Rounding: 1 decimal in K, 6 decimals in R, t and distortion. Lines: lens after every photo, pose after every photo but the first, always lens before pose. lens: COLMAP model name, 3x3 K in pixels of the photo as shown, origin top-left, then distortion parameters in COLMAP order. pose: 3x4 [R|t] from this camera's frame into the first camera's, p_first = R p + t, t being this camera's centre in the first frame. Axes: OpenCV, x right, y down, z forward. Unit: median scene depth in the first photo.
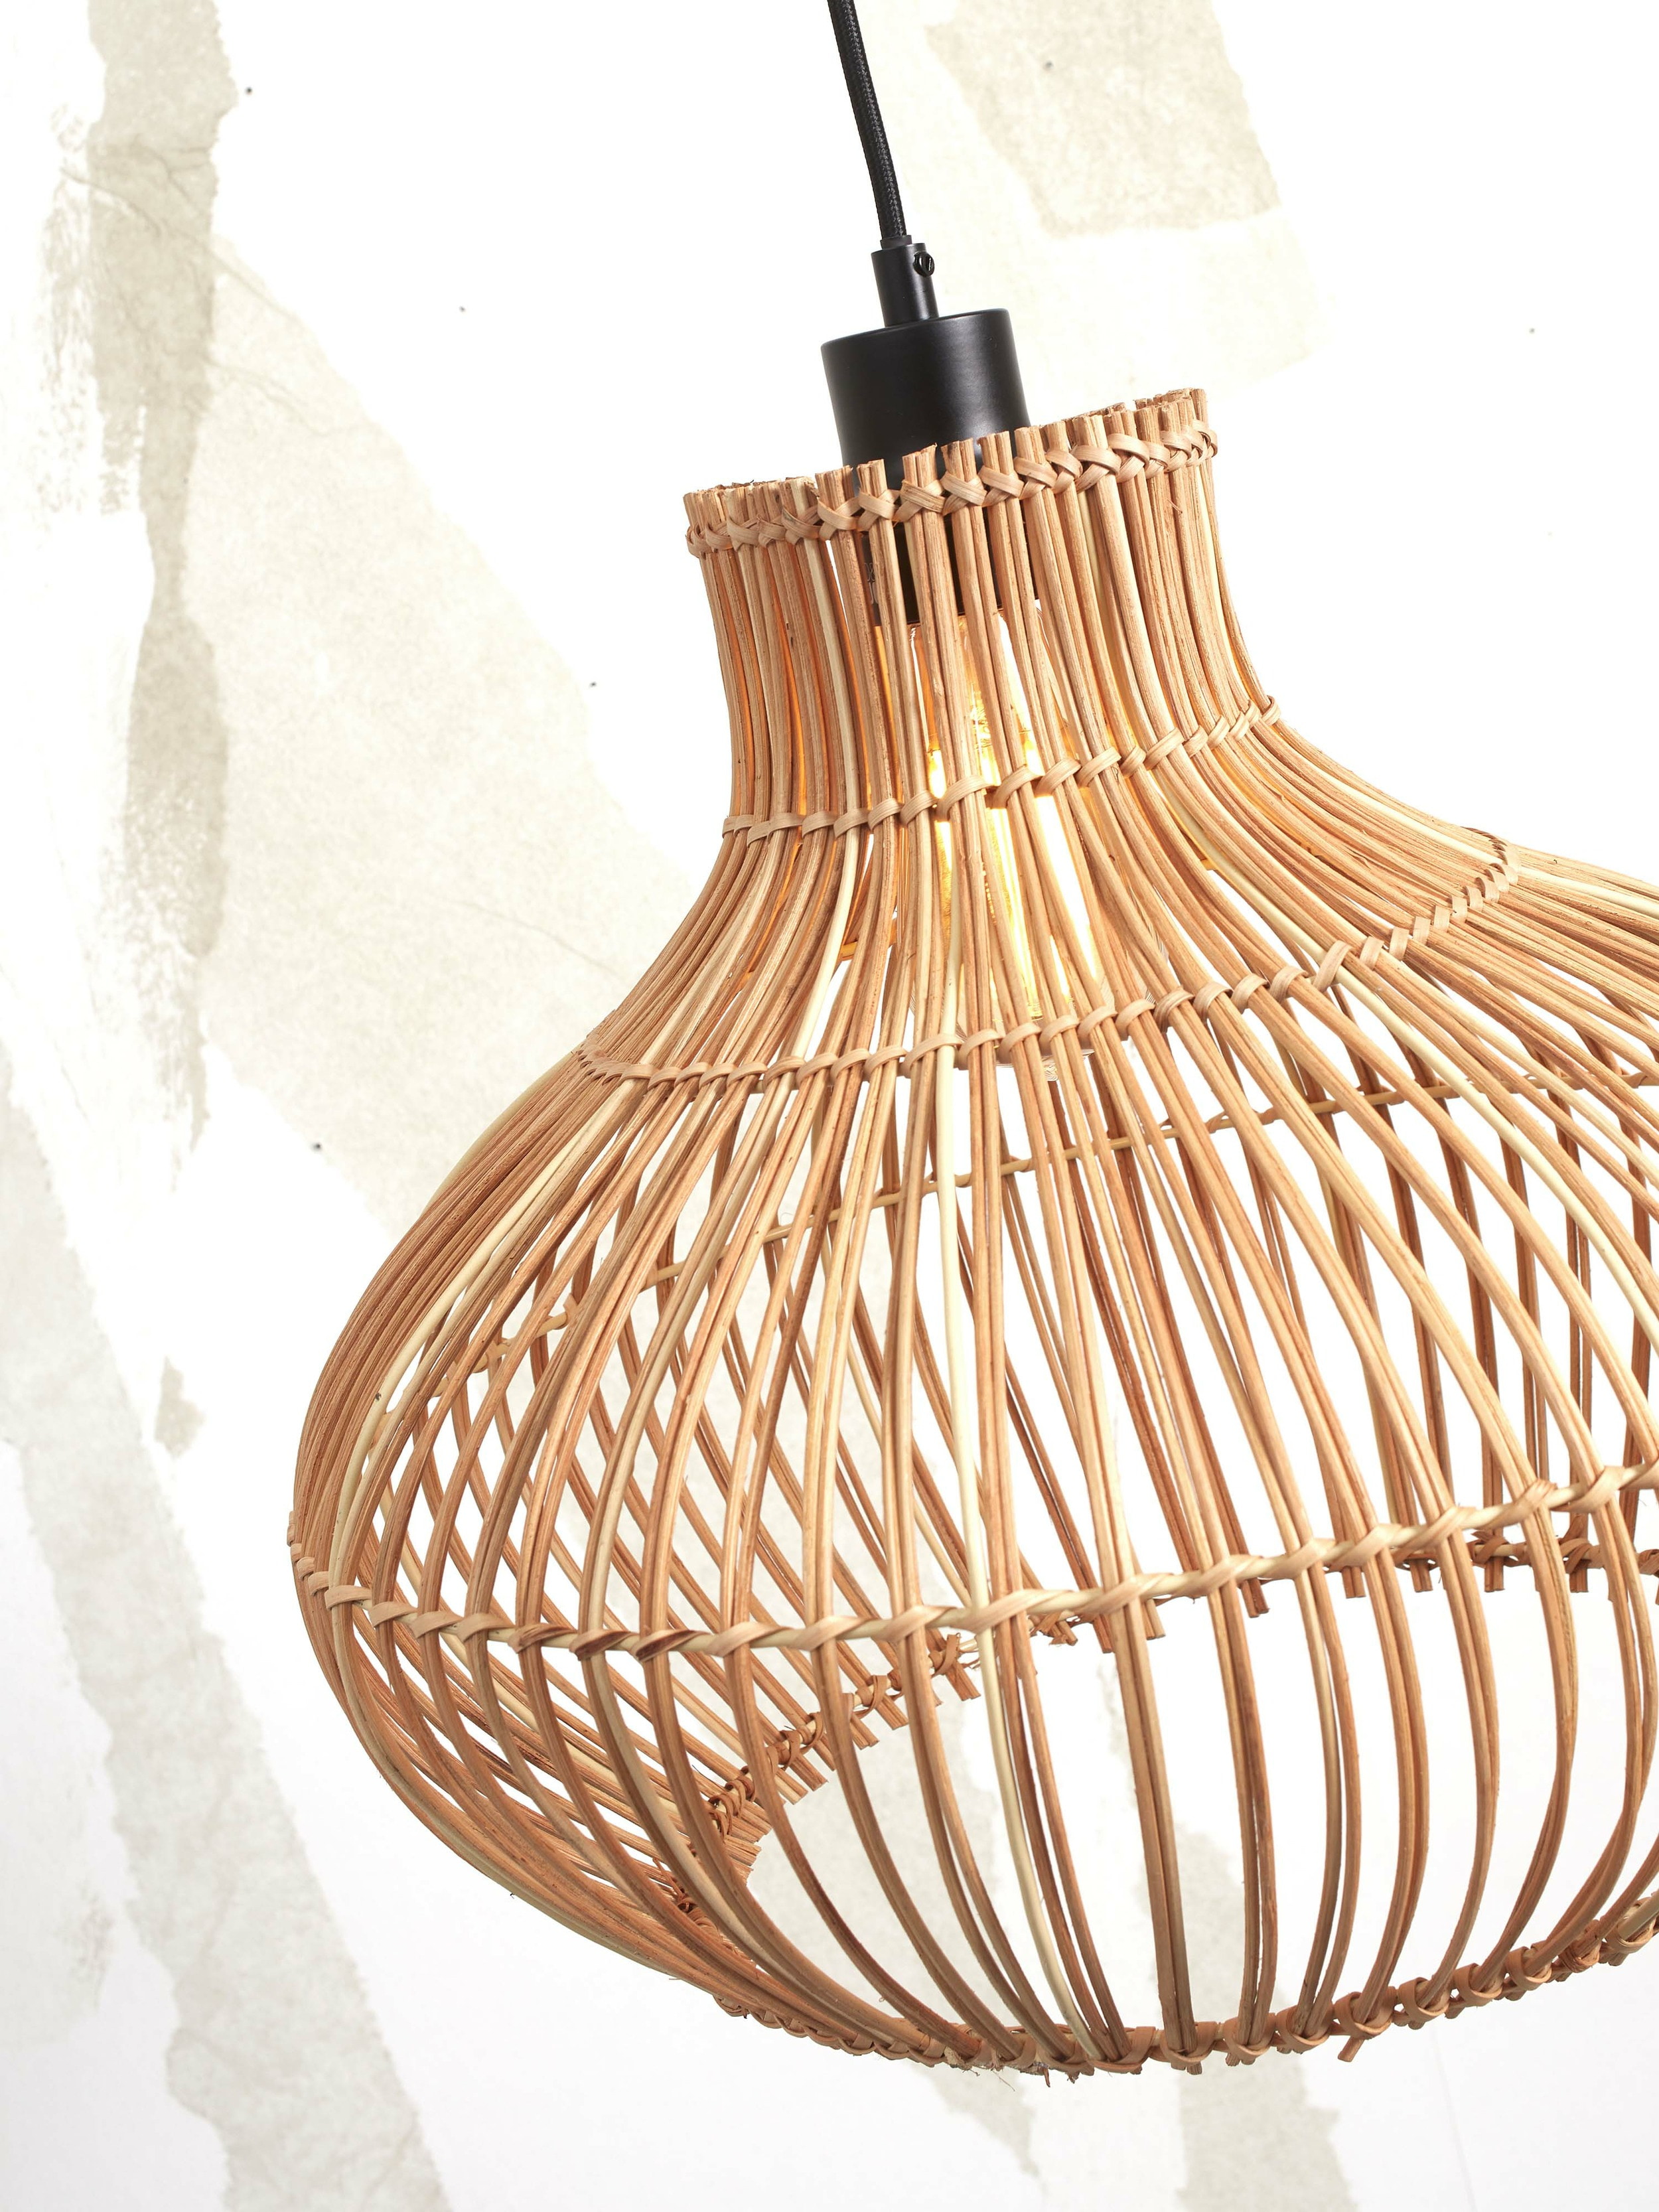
lens RADIAL K [[2106.9, 0, 828.6], [0, 2106.9, 1100.1], [0, 0, 1]] dist [-0.044868, 0.000000]
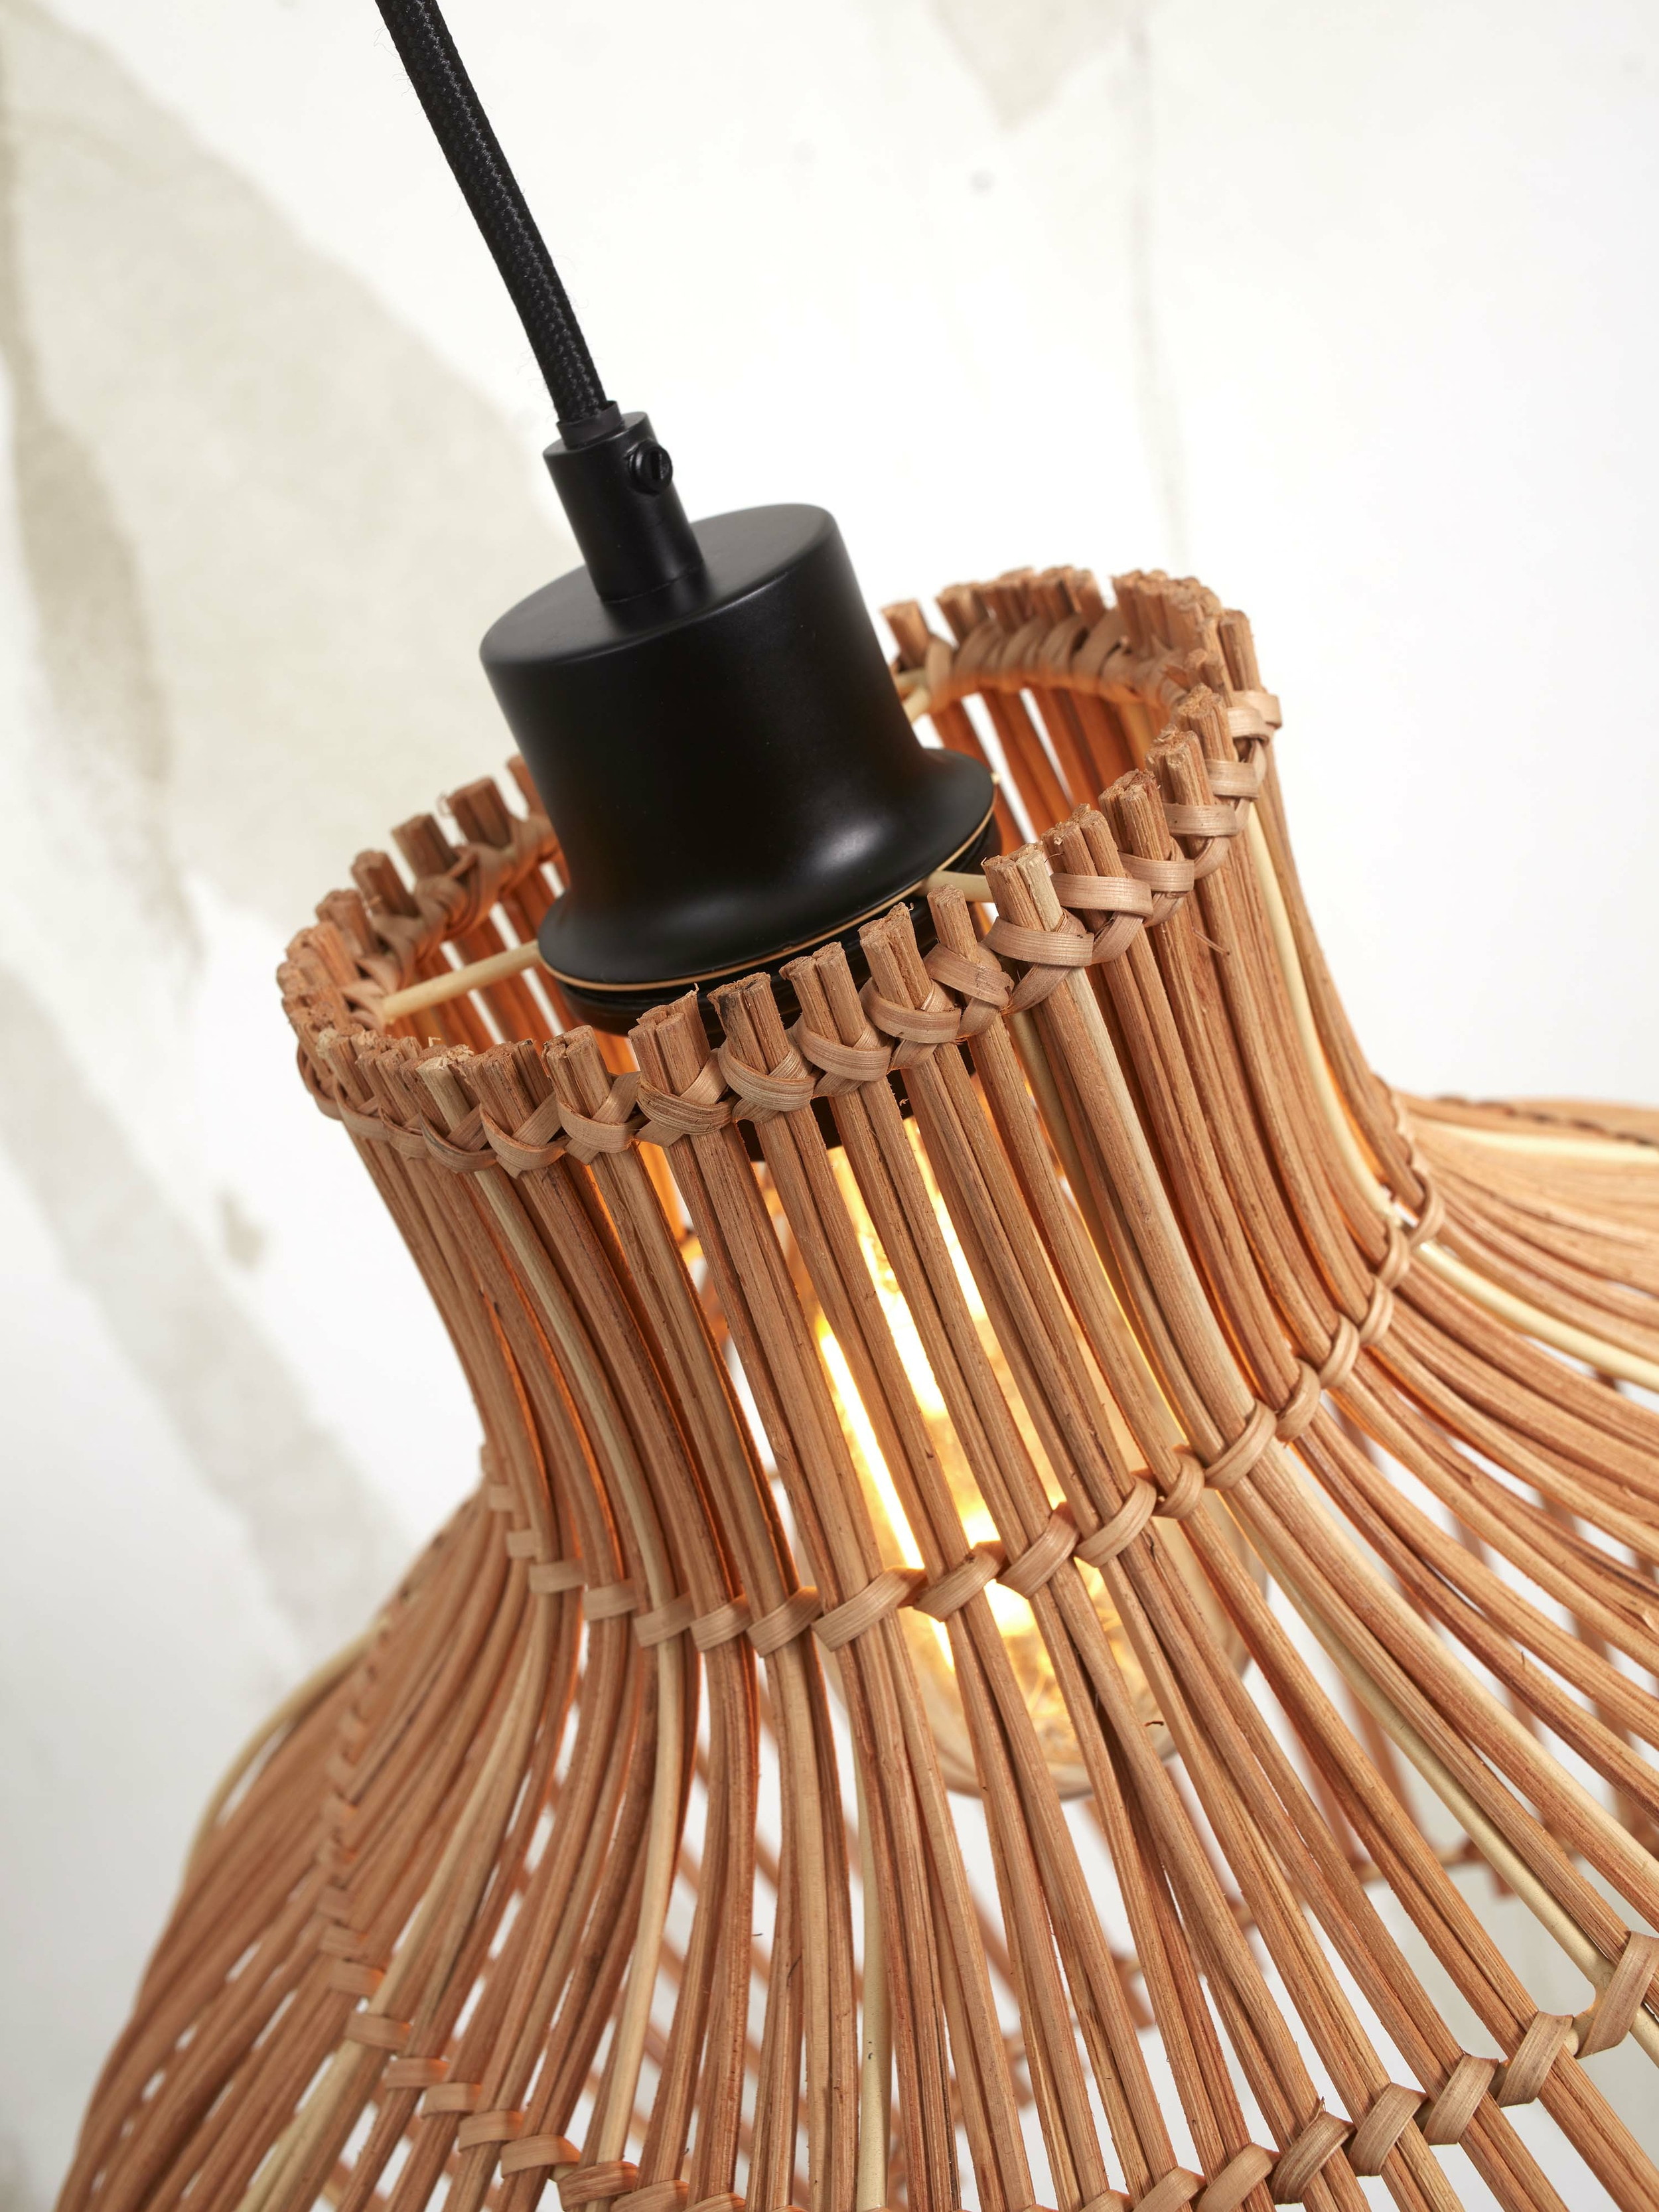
lens RADIAL K [[2106.9, 0, 830.2], [0, 2106.9, 1112.8], [0, 0, 1]] dist [-0.044868, 0.000000]
pose [[0.990420, -0.126675, -0.054974, 0.094626], [0.135087, 0.971364, 0.195460, -0.341241], [0.028640, -0.201013, 0.979170, 0.488474]]
